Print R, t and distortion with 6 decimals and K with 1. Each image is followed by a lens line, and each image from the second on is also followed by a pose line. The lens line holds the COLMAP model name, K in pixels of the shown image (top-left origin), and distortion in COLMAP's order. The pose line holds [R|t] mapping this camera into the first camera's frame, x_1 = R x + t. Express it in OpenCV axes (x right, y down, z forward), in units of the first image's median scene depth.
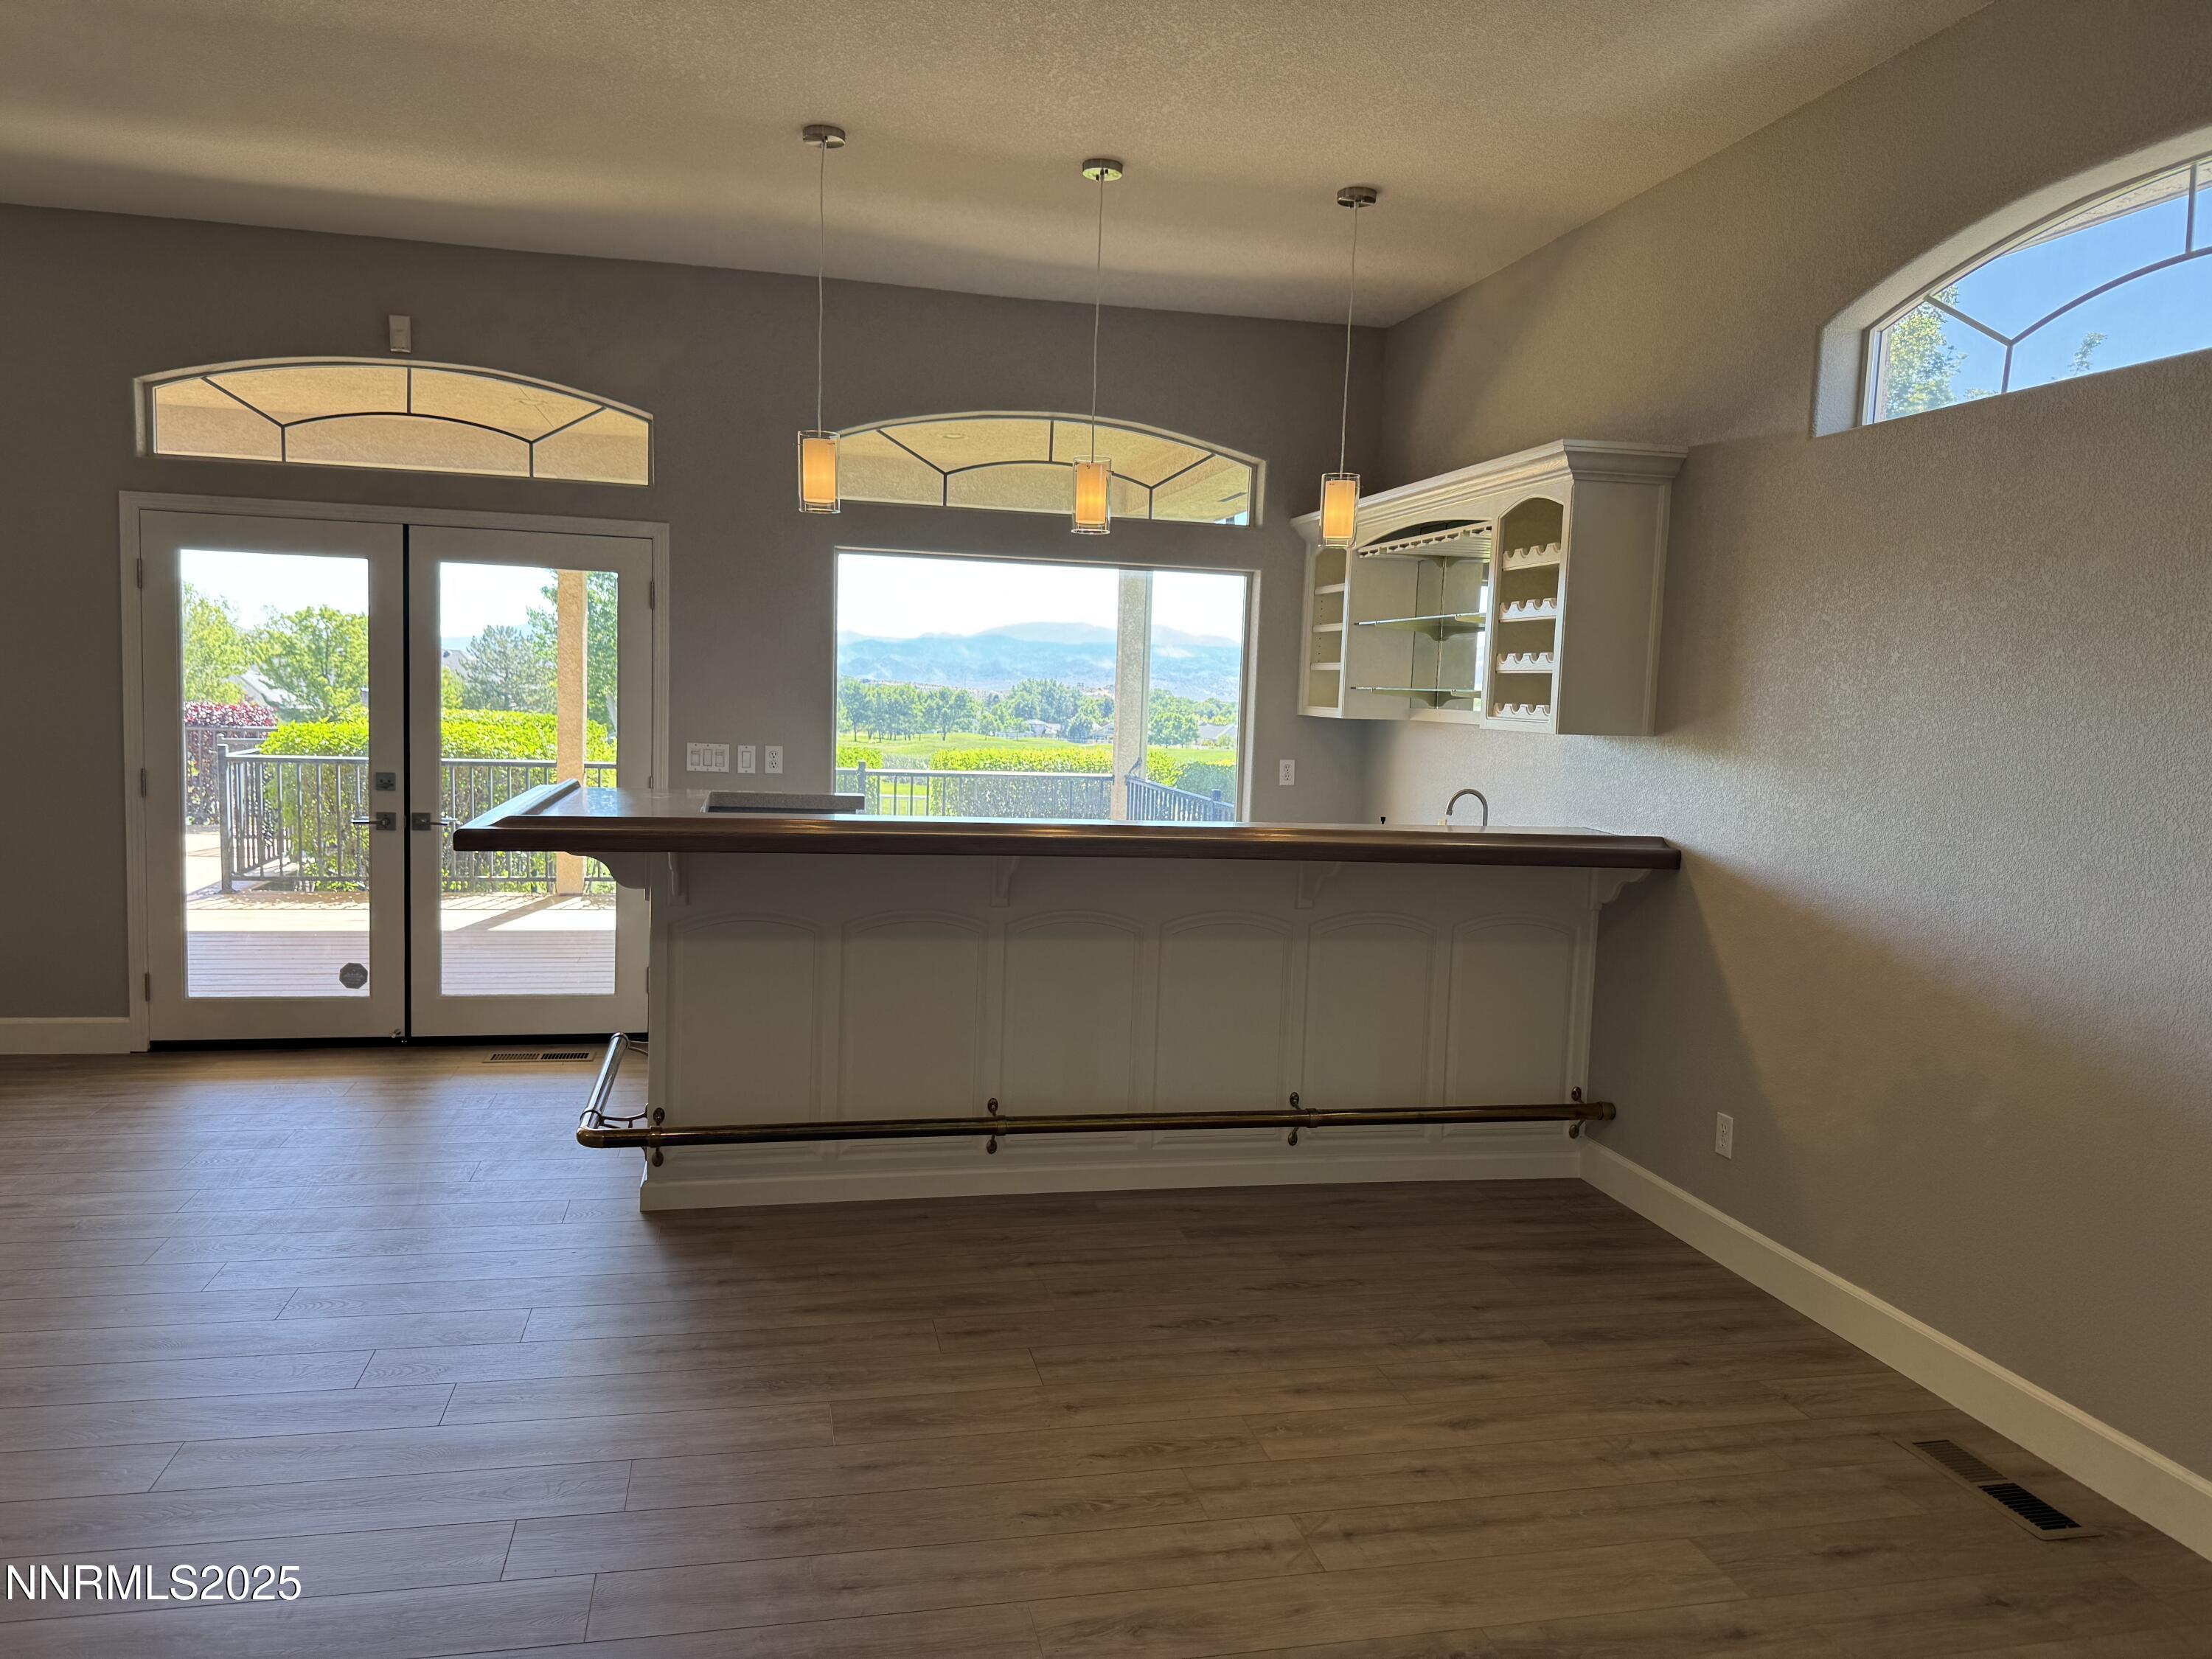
lens RADIAL K [[1554.7, 0, 1114.2], [0, 1554.7, 829.4], [0, 0, 1]] dist [0.011246, -0.020162]
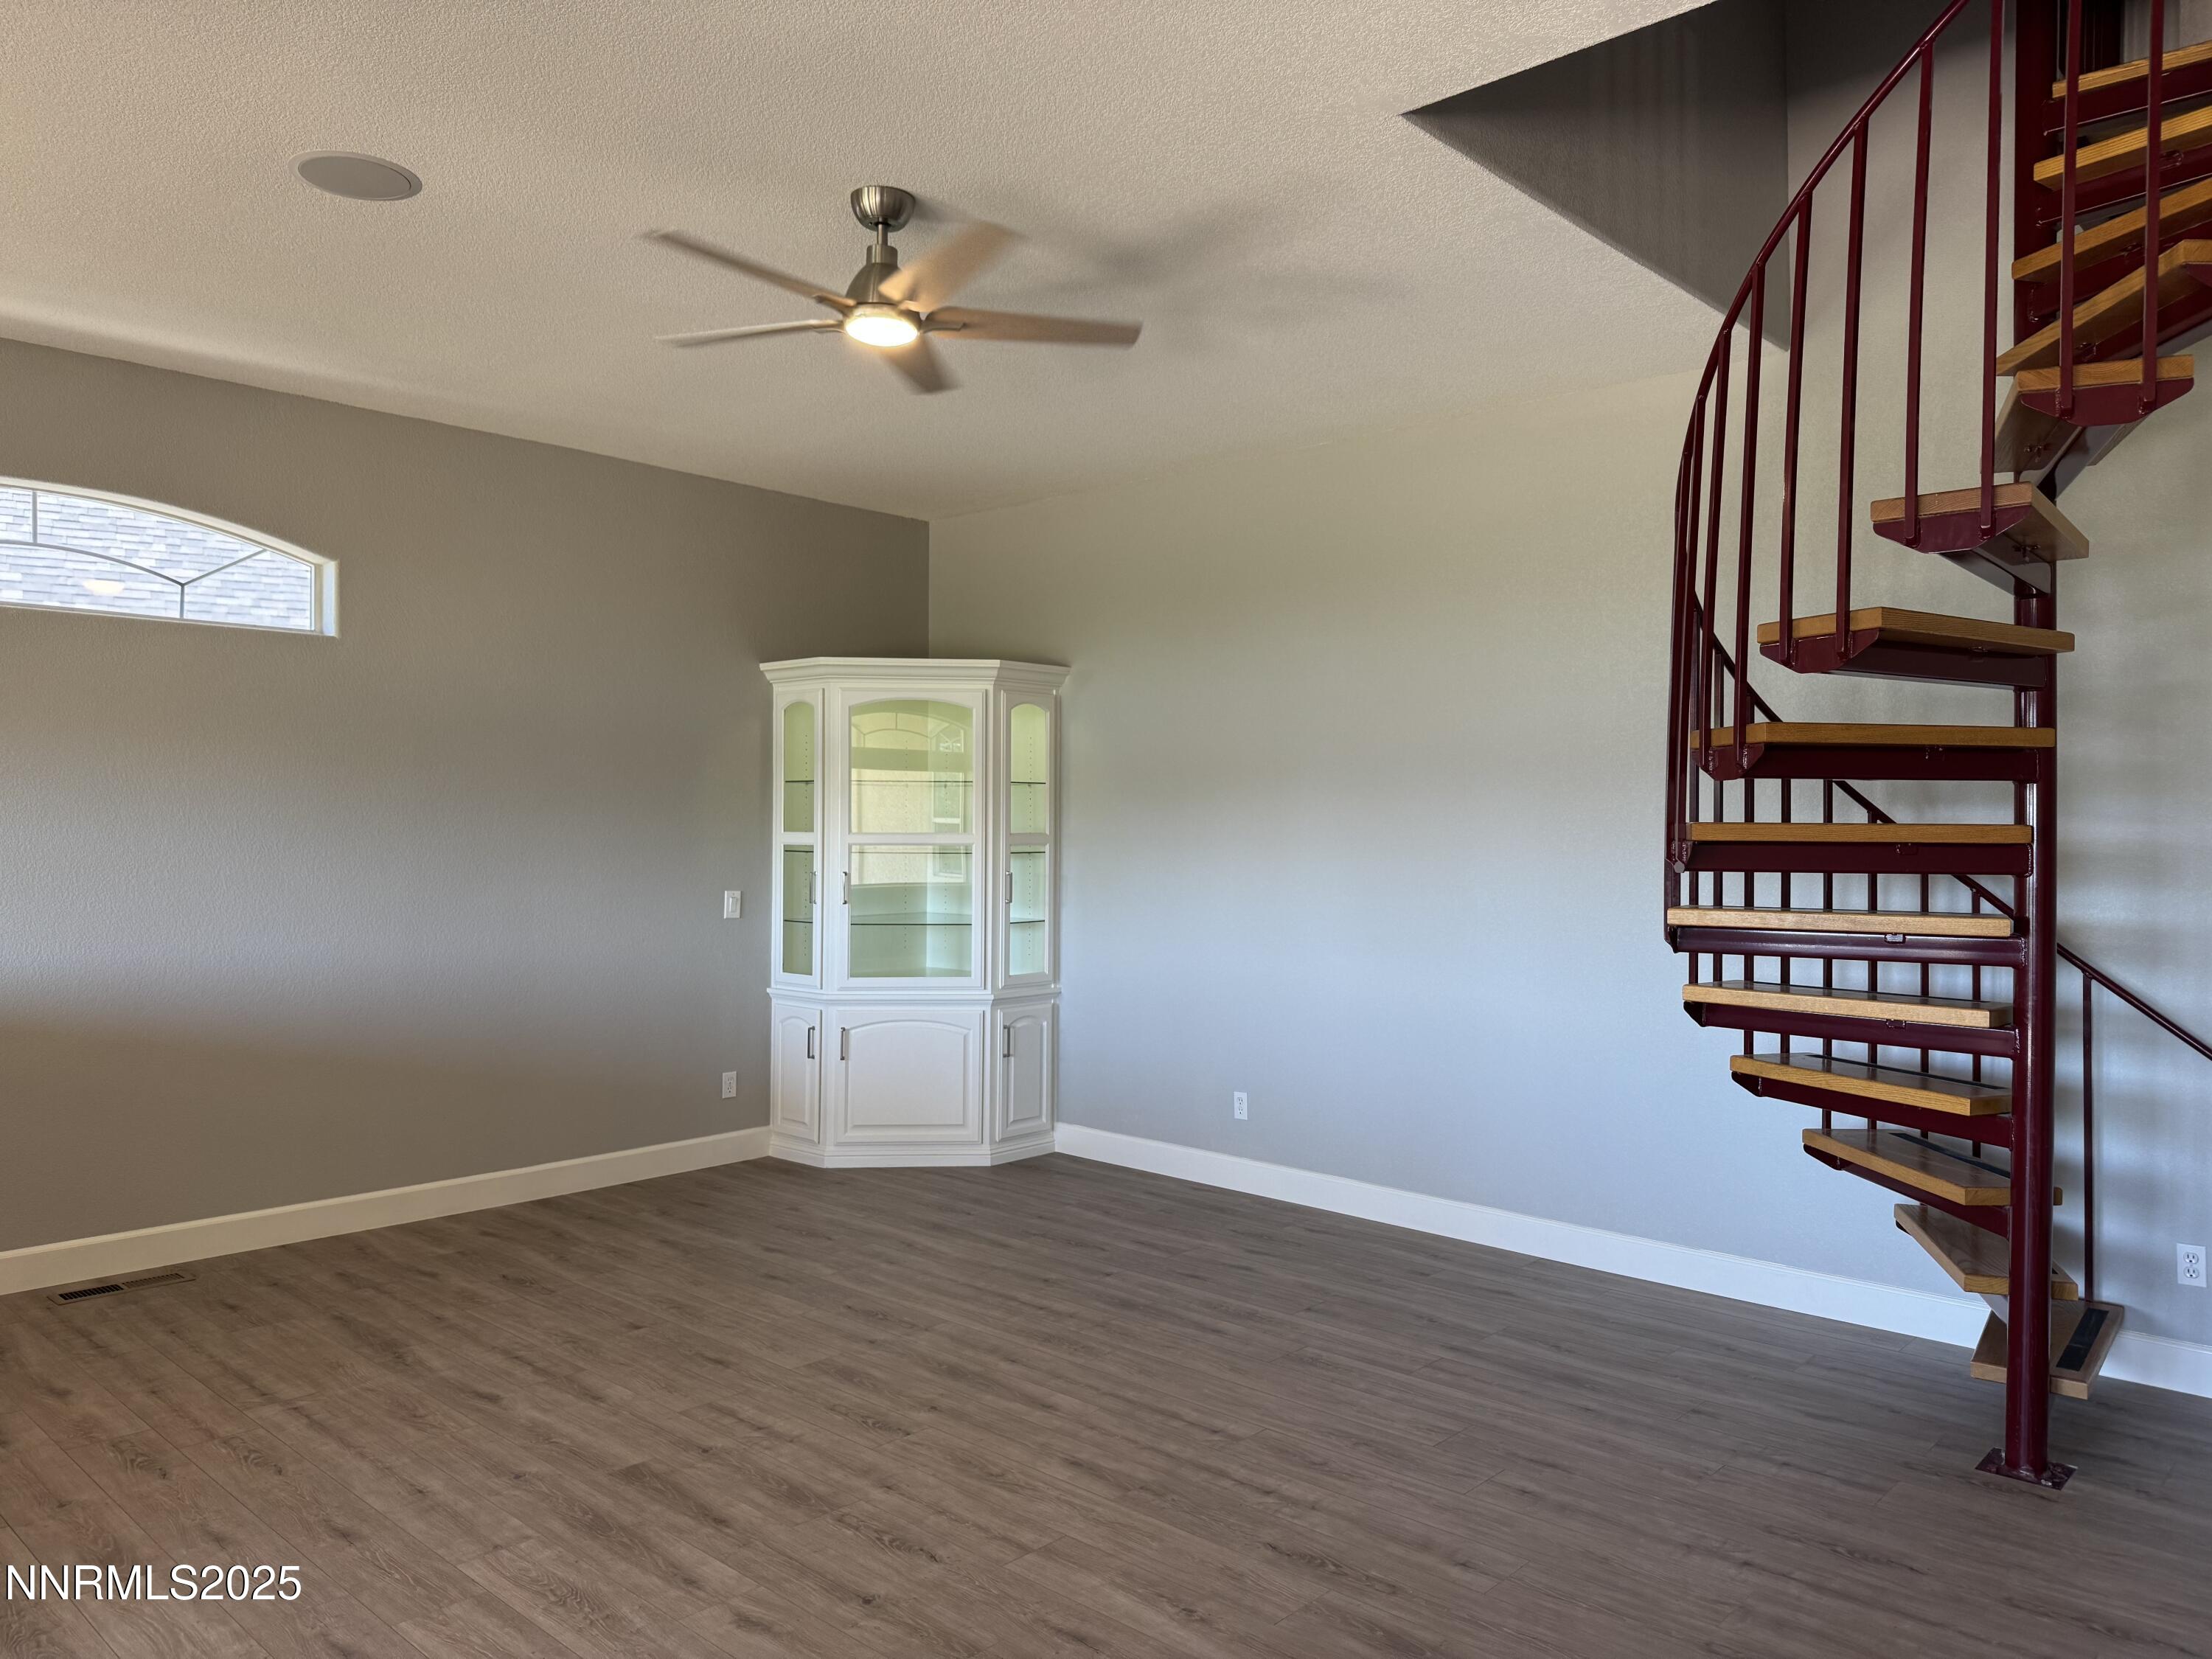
lens RADIAL K [[1554.7, 0, 1106.9], [0, 1554.7, 836.1], [0, 0, 1]] dist [0.011246, -0.020162]
pose [[-0.558626, -0.048810, 0.827982, -1.313912], [0.049355, 0.994542, 0.091927, -0.145841], [-0.827950, 0.092218, -0.553168, 0.984917]]
